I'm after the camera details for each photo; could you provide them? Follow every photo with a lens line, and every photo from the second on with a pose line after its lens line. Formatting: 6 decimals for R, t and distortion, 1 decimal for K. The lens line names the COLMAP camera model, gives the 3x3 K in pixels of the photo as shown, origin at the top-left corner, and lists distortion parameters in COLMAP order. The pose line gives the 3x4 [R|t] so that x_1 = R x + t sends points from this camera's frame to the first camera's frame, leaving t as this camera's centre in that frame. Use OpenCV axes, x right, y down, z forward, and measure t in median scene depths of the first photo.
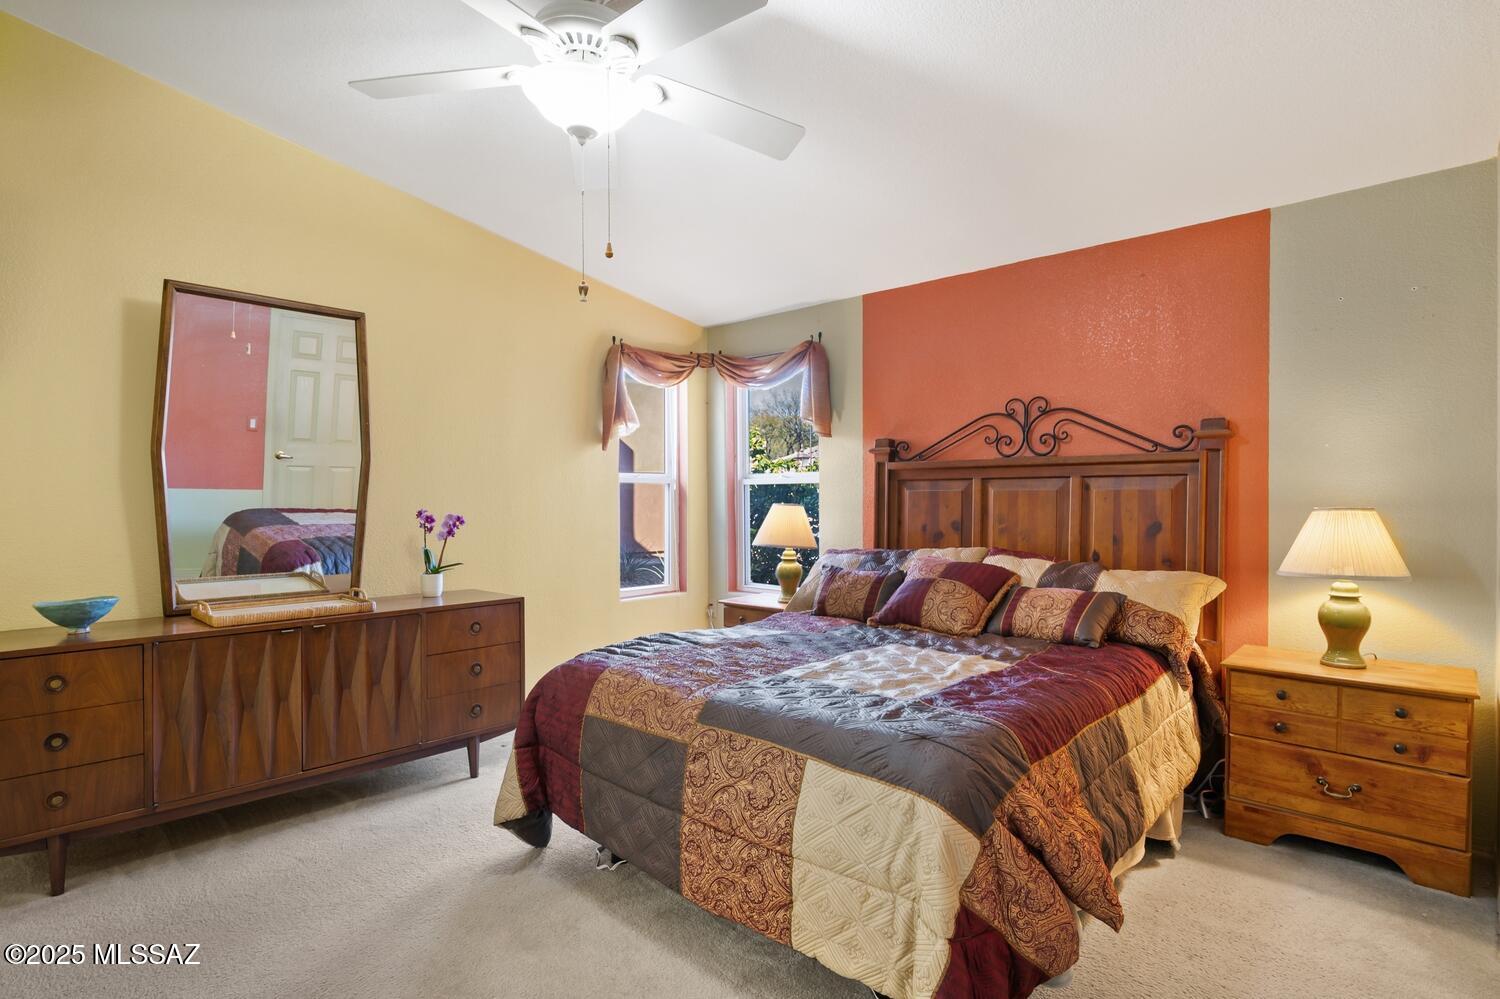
lens RADIAL K [[777.5, 0, 750.0], [0, 777.5, 499.5], [0, 0, 1]] dist [-0.003973, 0.000001]
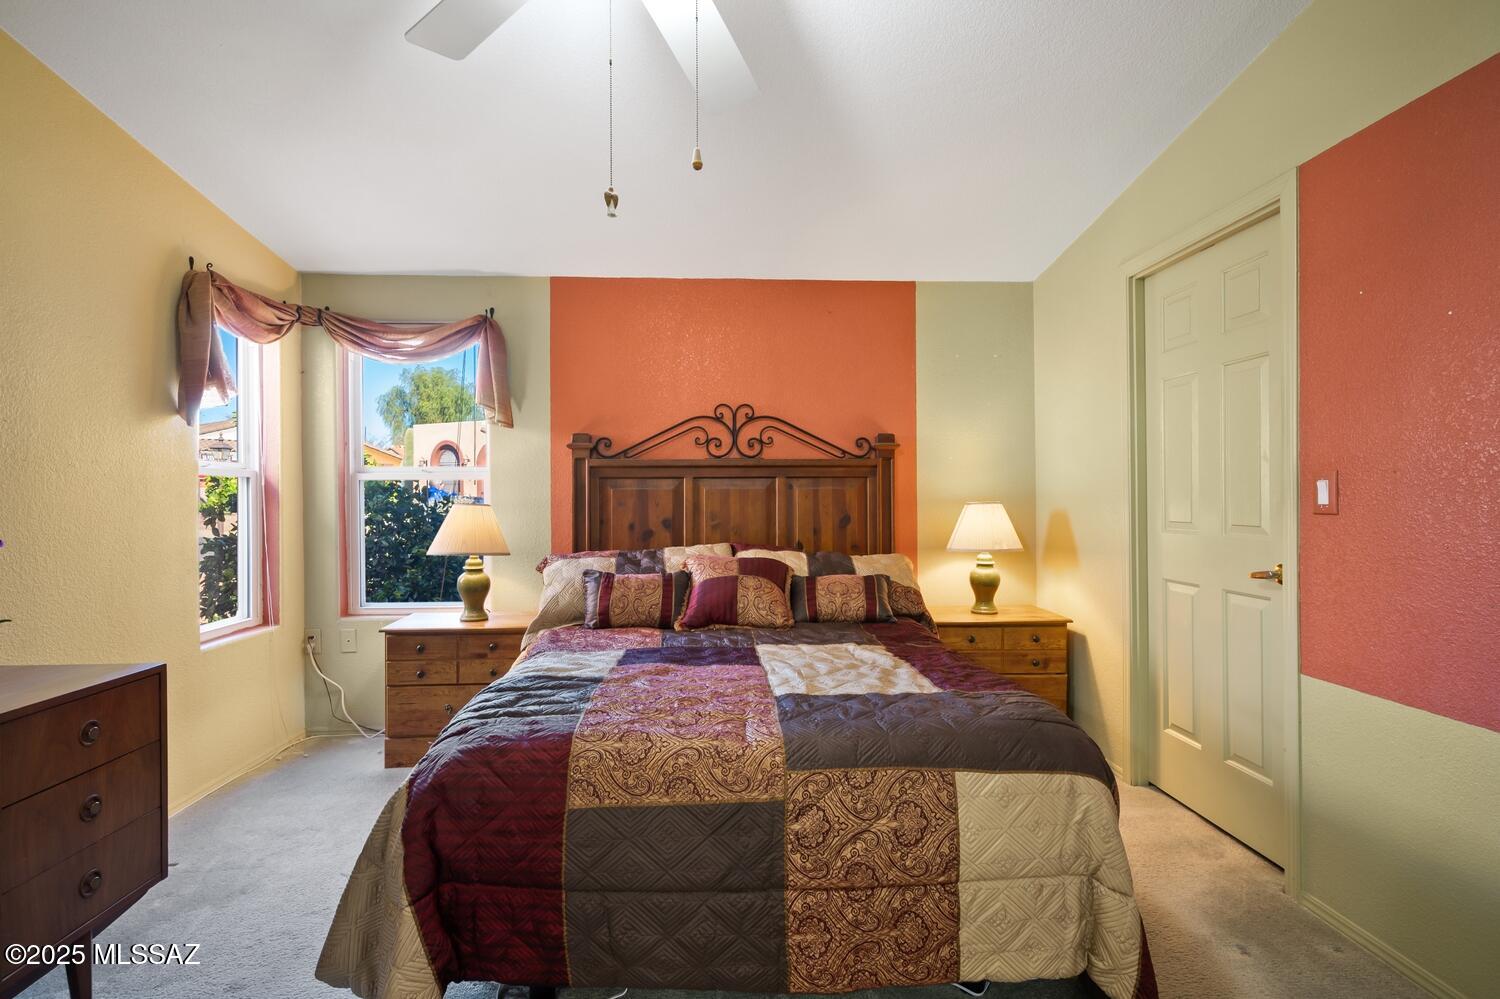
lens RADIAL K [[722.6, 0, 753.4], [0, 722.6, 489.8], [0, 0, 1]] dist [-0.004807, 0.004753]
pose [[0.697443, 0.004253, 0.716628, -0.397267], [0.004265, 0.999940, -0.010085, -0.000457], [-0.716628, 0.010090, 0.697383, 0.307209]]
